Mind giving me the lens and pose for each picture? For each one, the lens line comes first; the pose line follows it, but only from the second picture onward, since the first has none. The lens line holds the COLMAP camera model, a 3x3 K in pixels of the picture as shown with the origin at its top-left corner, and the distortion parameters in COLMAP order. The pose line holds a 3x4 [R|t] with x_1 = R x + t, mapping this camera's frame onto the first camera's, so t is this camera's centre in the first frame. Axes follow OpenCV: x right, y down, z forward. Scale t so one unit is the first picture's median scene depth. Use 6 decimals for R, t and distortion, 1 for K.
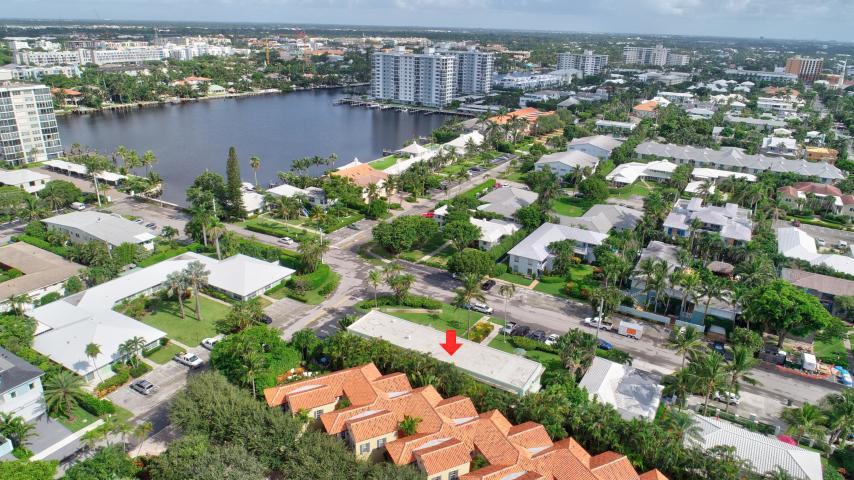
lens RADIAL K [[570.3, 0, 427.0], [0, 570.3, 240.0], [0, 0, 1]] dist [-0.016748, -0.000697]
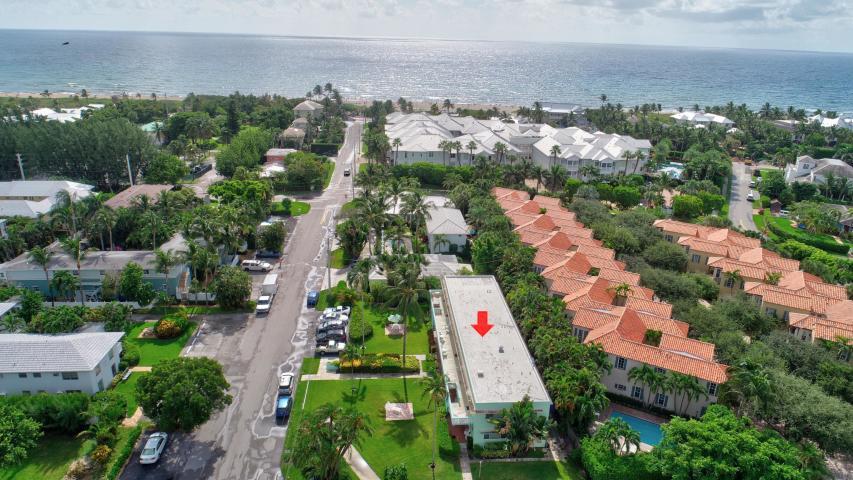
lens RADIAL K [[567.5, 0, 426.5], [0, 567.5, 240.0], [0, 0, 1]] dist [-0.008080, -0.005017]
pose [[-0.570509, -0.324193, 0.754598, -0.245952], [0.251838, 0.805479, 0.536453, -0.180052], [-0.781727, 0.496088, -0.377889, 0.663648]]
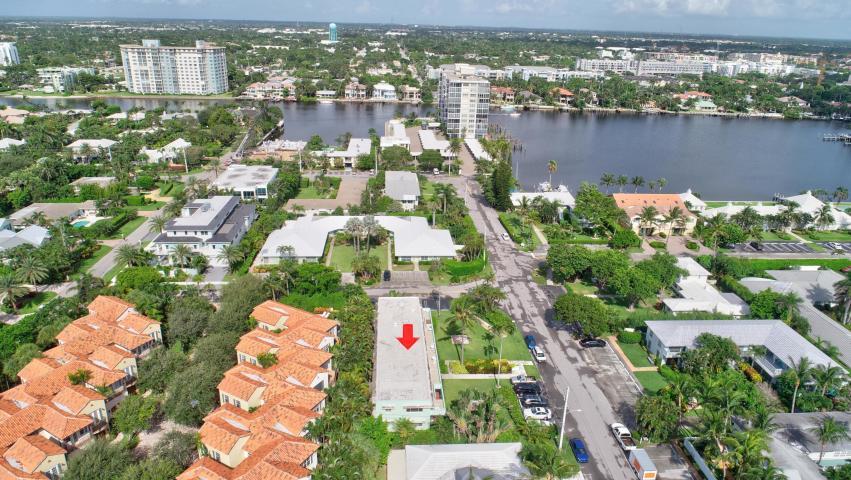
lens RADIAL K [[568.3, 0, 425.5], [0, 568.3, 240.0], [0, 0, 1]] dist [-0.016748, -0.000697]
pose [[0.564963, 0.287973, -0.773232, 0.400938], [-0.305942, 0.943430, 0.127823, -0.066973], [0.766300, 0.164348, 0.621107, 0.188150]]
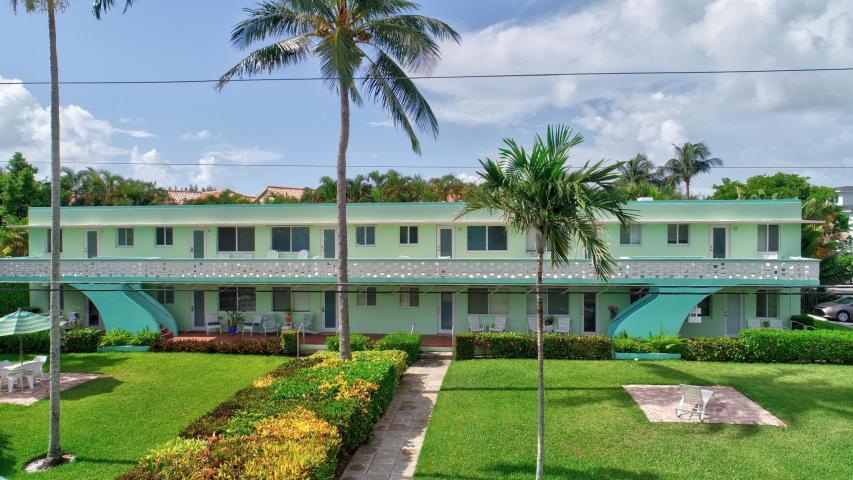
lens RADIAL K [[580.2, 0, 426.5], [0, 580.2, 240.0], [0, 0, 1]] dist [-0.043610, -0.001389]
pose [[-0.908537, -0.014068, -0.417567, 0.067696], [-0.172875, 0.922523, 0.345059, 0.049889], [0.380361, 0.385685, -0.840578, 0.641471]]
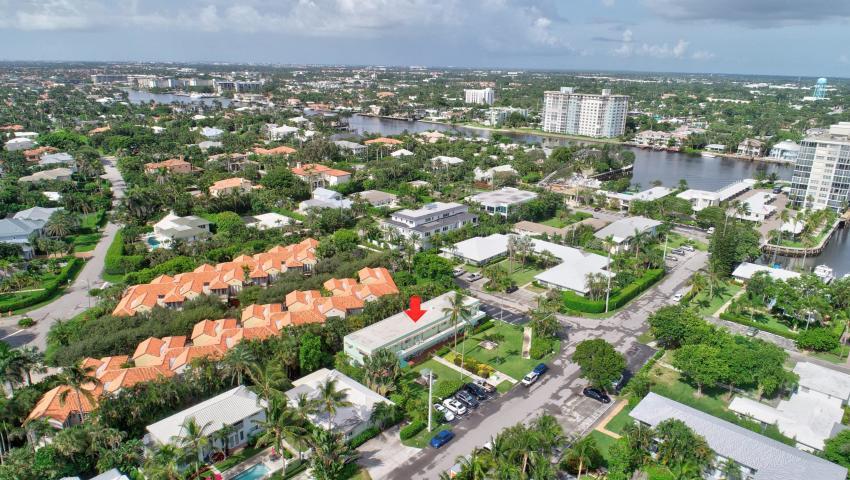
lens RADIAL K [[567.6, 0, 425.0], [0, 567.6, 240.0], [0, 0, 1]] dist [-0.016748, -0.000697]
pose [[-0.204933, 0.264426, -0.942381, 0.588125], [-0.373256, 0.868943, 0.324990, -0.192063], [0.904811, 0.418350, -0.079377, 0.532279]]
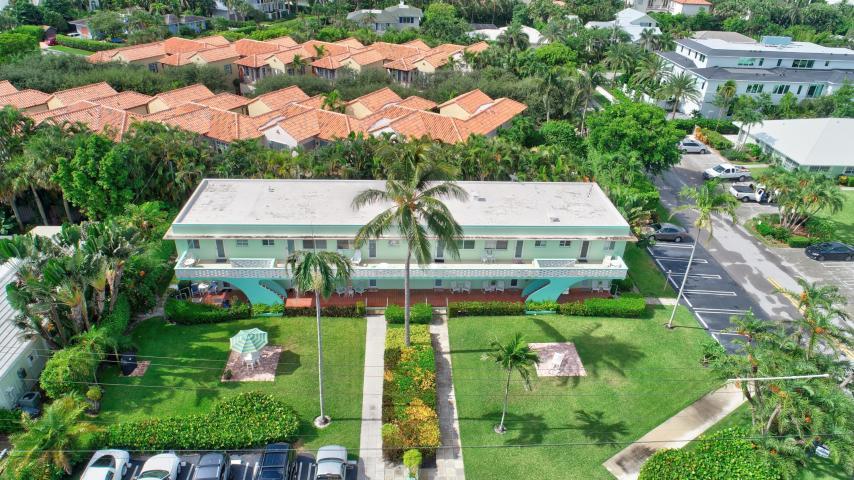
lens RADIAL K [[568.2, 0, 427.0], [0, 568.2, 240.0], [0, 0, 1]] dist [-0.008080, -0.005017]
pose [[-0.827116, 0.226007, -0.514587, 0.129092], [-0.256289, 0.663179, 0.703213, -0.063637], [0.500195, 0.713522, -0.490603, 0.641161]]
